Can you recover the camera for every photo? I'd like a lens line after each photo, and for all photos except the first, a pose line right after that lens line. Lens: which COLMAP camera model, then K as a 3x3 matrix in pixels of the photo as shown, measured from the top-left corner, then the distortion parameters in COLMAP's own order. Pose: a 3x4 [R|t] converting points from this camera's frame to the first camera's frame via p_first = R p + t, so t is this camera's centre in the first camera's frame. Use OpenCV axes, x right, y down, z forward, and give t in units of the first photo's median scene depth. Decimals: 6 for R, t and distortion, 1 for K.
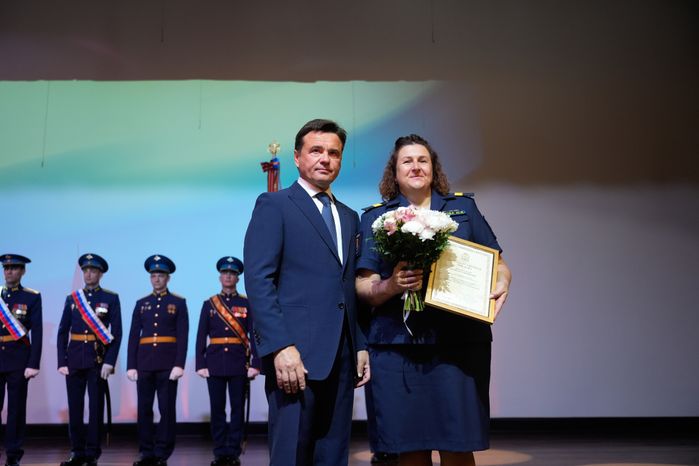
lens RADIAL K [[717.7, 0, 349.5], [0, 717.7, 233.0], [0, 0, 1]] dist [-0.008240, 0.215169]
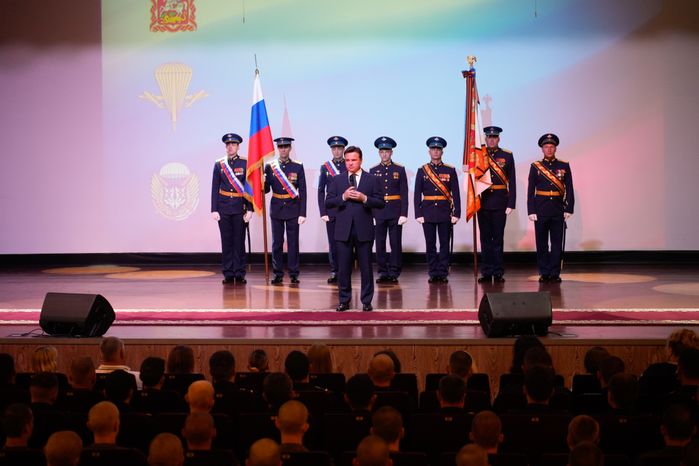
lens RADIAL K [[1588.6, 0, 349.5], [0, 1588.6, 233.0], [0, 0, 1]] dist [0.008788, -0.249158]
pose [[0.989507, 0.000289, -0.144485, 0.109202], [0.034828, 0.970034, 0.240459, -0.531335], [0.140225, -0.242969, 0.959845, -2.004798]]
